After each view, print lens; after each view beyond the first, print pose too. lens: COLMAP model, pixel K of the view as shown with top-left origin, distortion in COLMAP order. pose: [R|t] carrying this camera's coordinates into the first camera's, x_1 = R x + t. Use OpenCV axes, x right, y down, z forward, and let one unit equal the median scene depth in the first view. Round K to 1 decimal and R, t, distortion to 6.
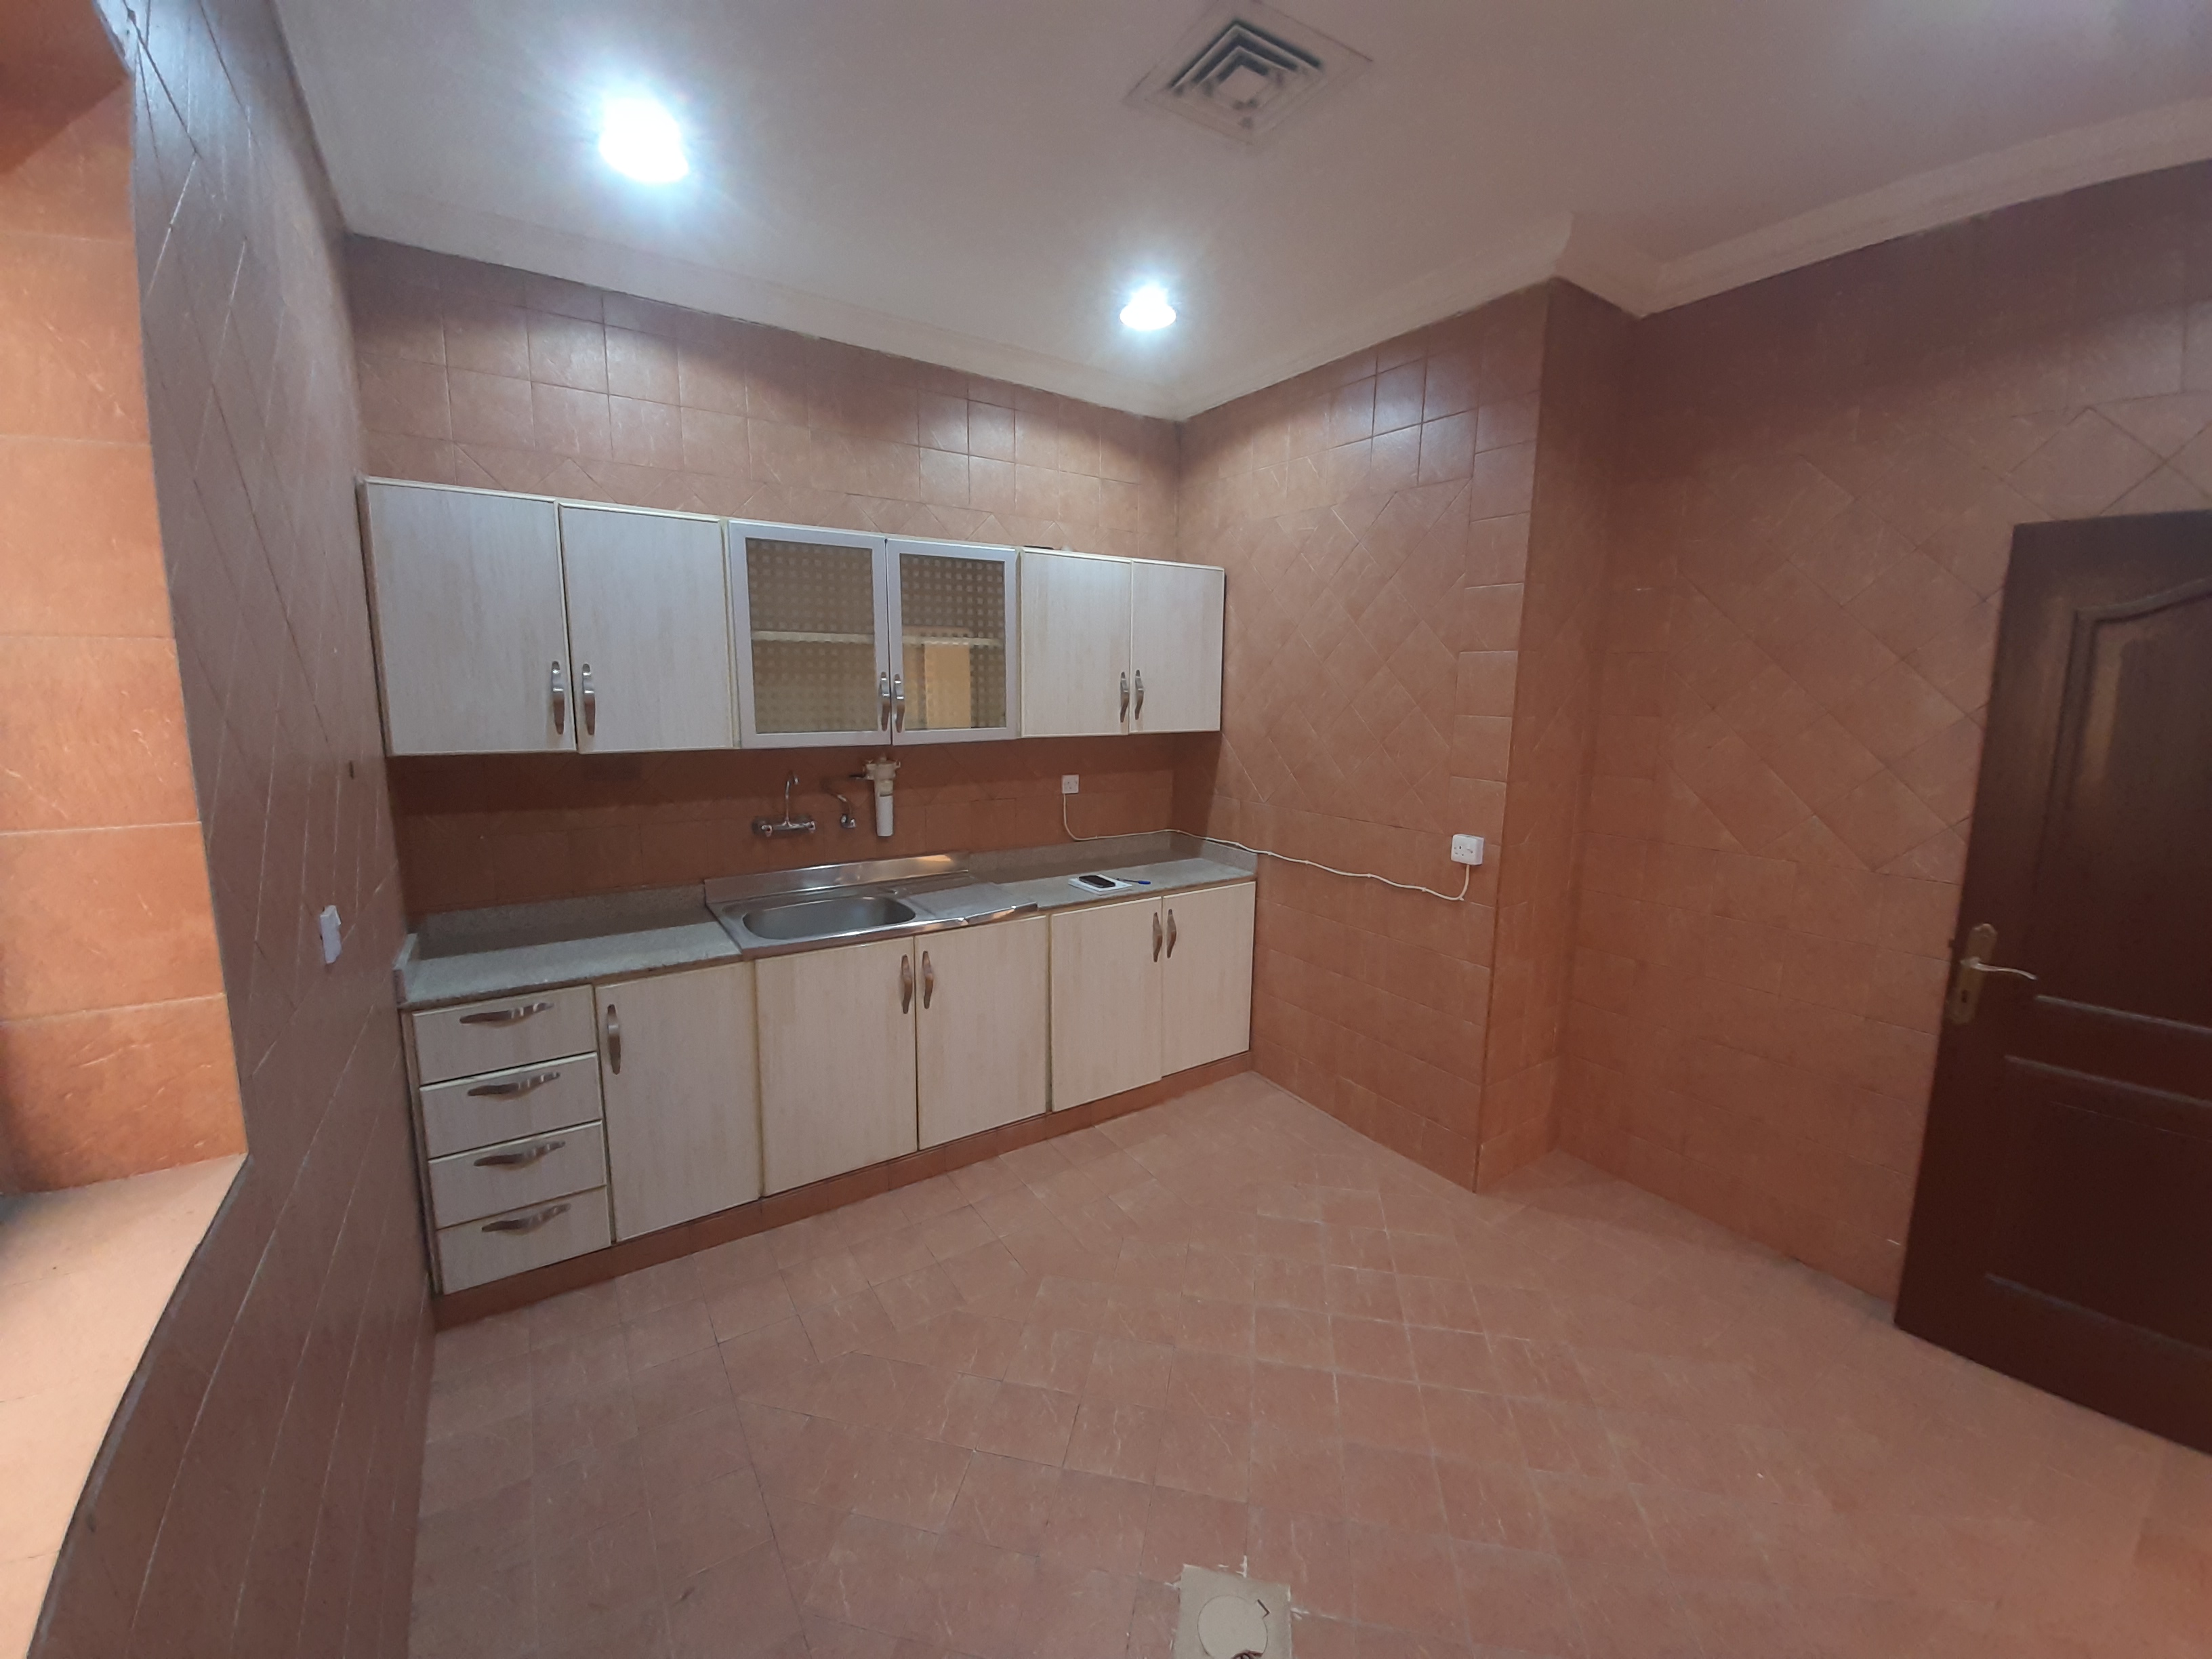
lens RADIAL K [[881.7, 0, 1097.1], [0, 881.7, 807.5], [0, 0, 1]] dist [0.001044, -0.000003]
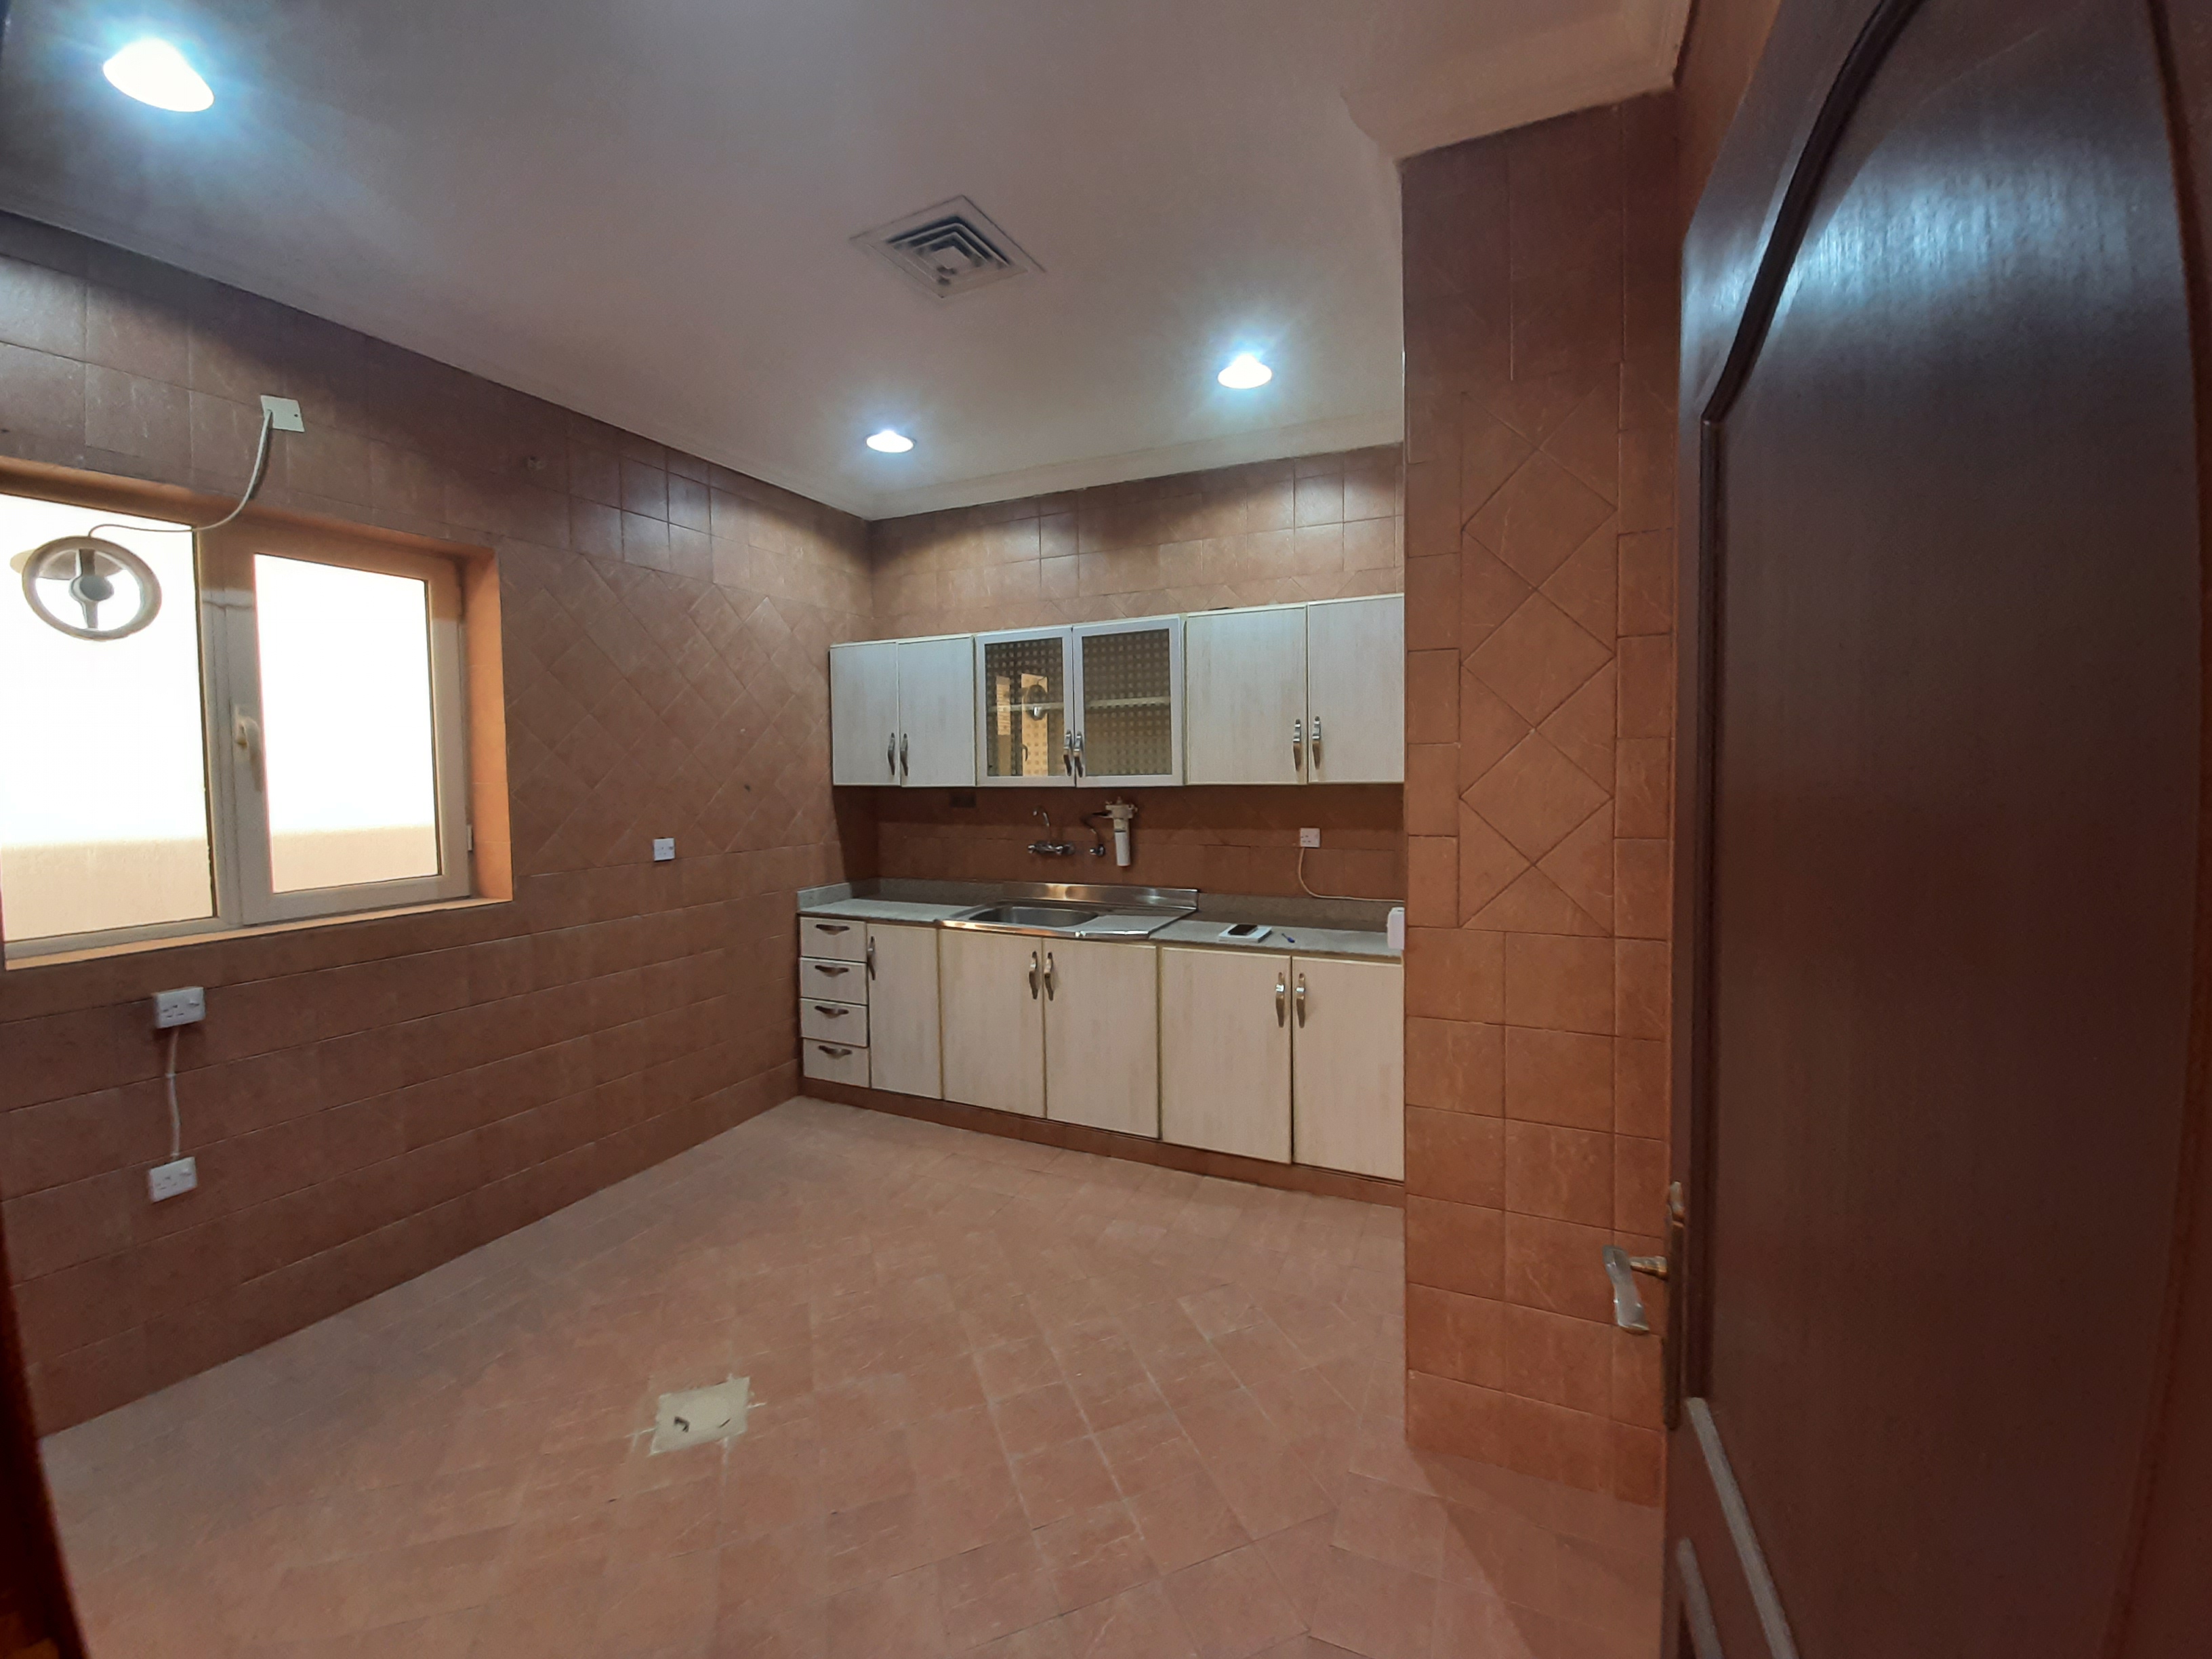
lens RADIAL K [[887.4, 0, 1104.8], [0, 887.4, 797.2], [0, 0, 1]] dist [-0.000844, -0.000143]
pose [[0.517592, 0.012190, -0.855540, 0.874505], [-0.102296, 0.993608, -0.047731, -0.000942], [0.849490, 0.112223, 0.515531, 0.386500]]
